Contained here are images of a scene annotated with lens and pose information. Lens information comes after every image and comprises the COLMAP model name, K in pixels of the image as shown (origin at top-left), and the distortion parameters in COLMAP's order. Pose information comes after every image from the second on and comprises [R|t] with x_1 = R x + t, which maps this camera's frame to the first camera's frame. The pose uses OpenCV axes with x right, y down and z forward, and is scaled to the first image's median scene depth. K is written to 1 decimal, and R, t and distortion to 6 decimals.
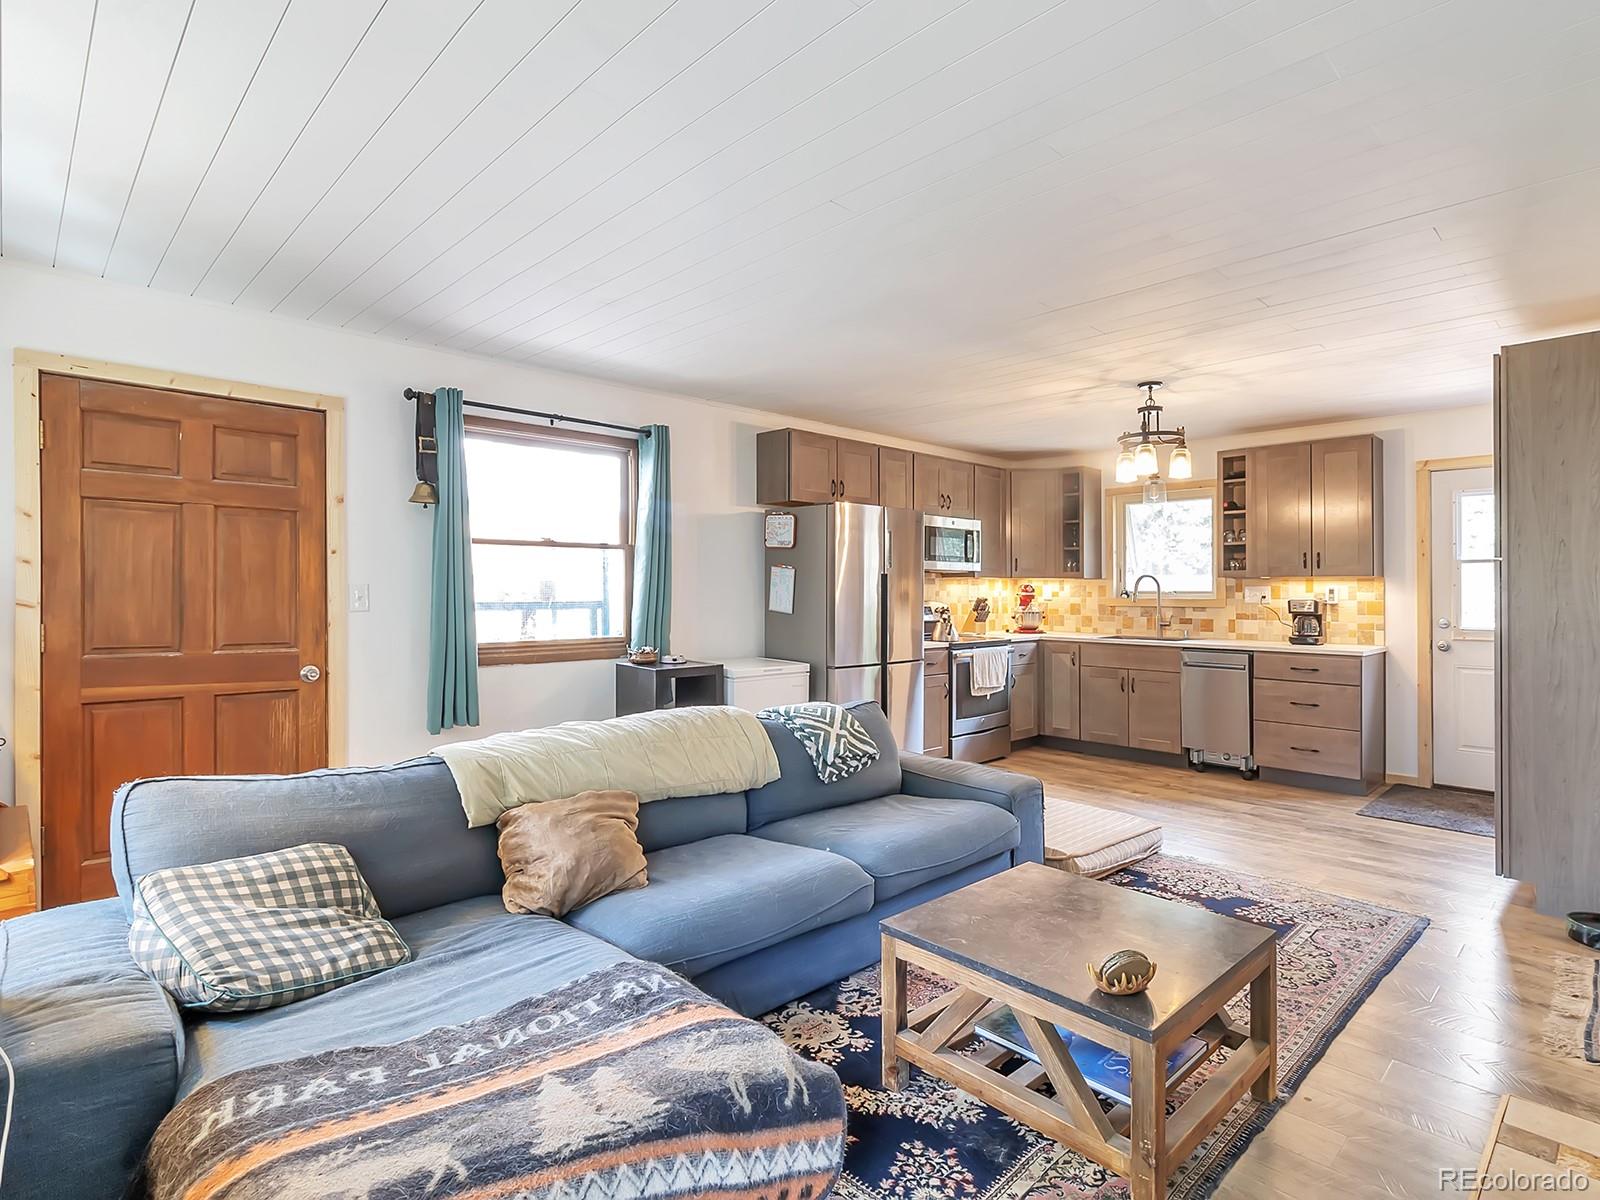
lens RADIAL K [[842.6, 0, 791.0], [0, 842.6, 595.1], [0, 0, 1]] dist [-0.001357, -0.000464]
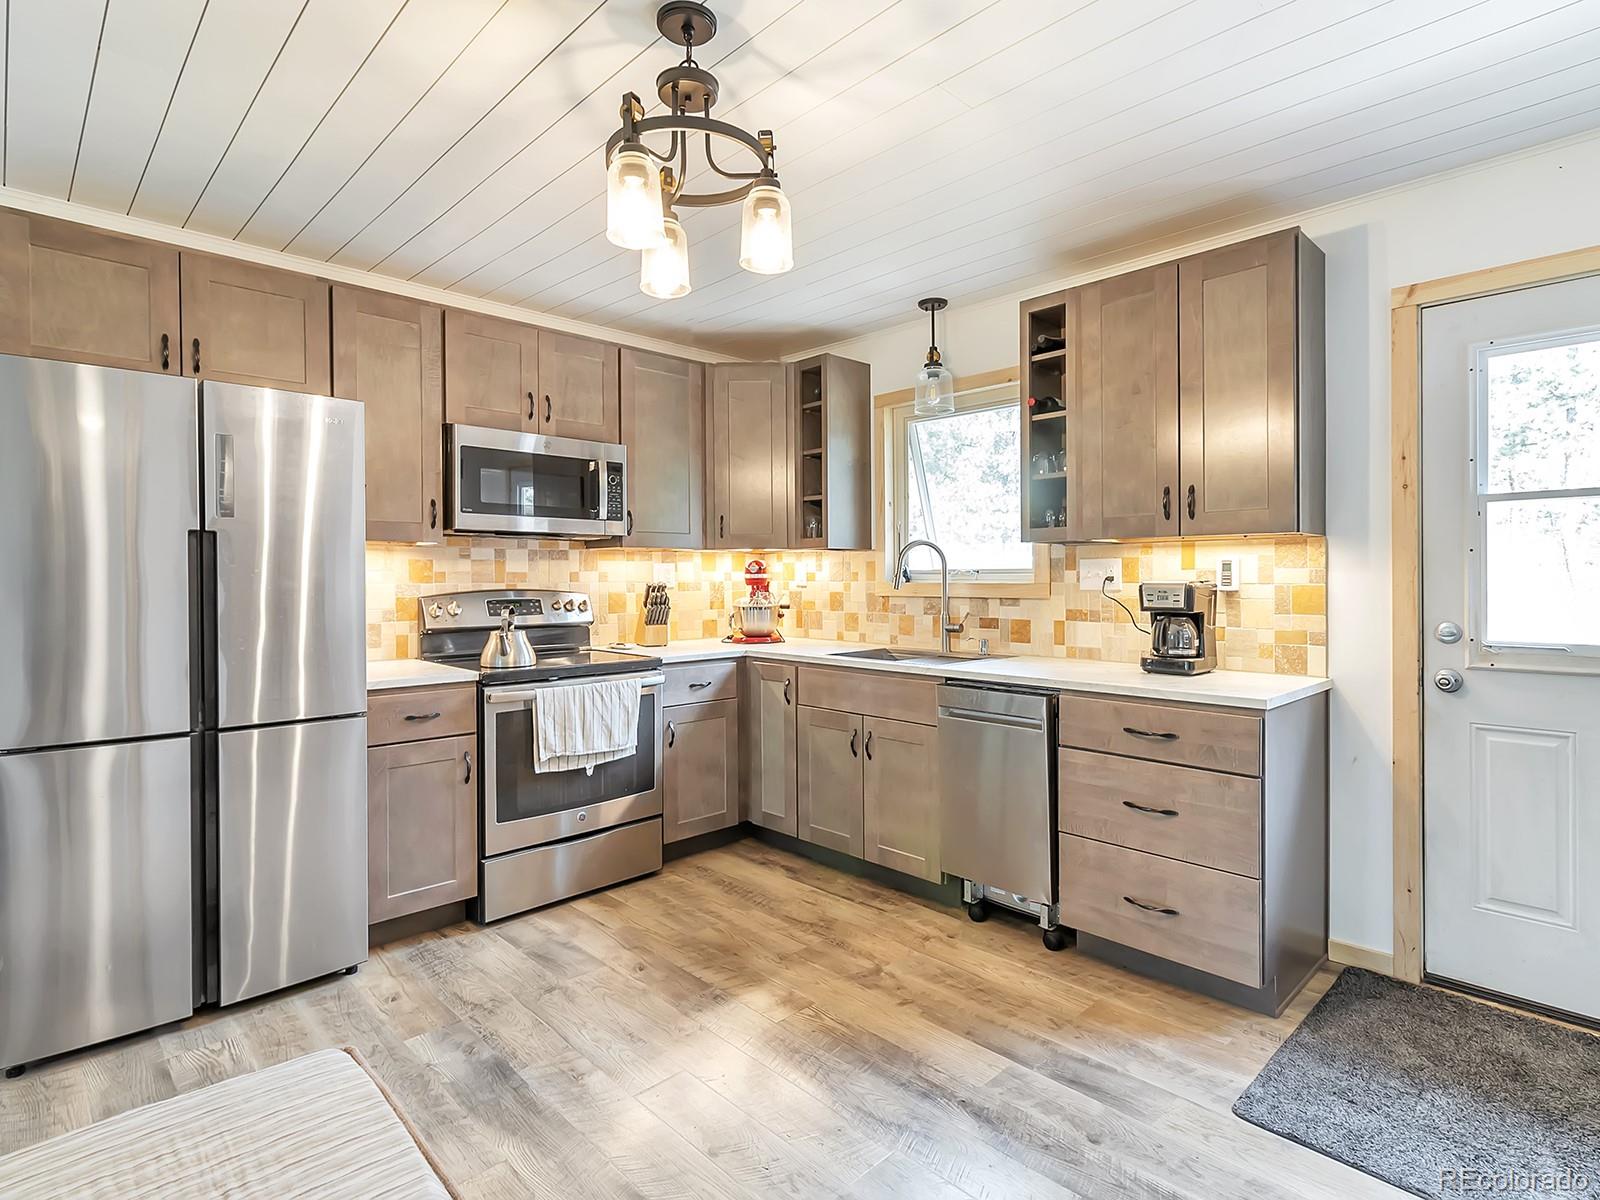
lens RADIAL K [[842.6, 0, 809.1], [0, 842.6, 593.4], [0, 0, 1]] dist [-0.001357, -0.000464]
pose [[0.999915, -0.005696, 0.011768, 0.380135], [0.005540, 0.999896, 0.013304, 0.003555], [-0.011842, -0.013237, 0.999842, 0.491773]]
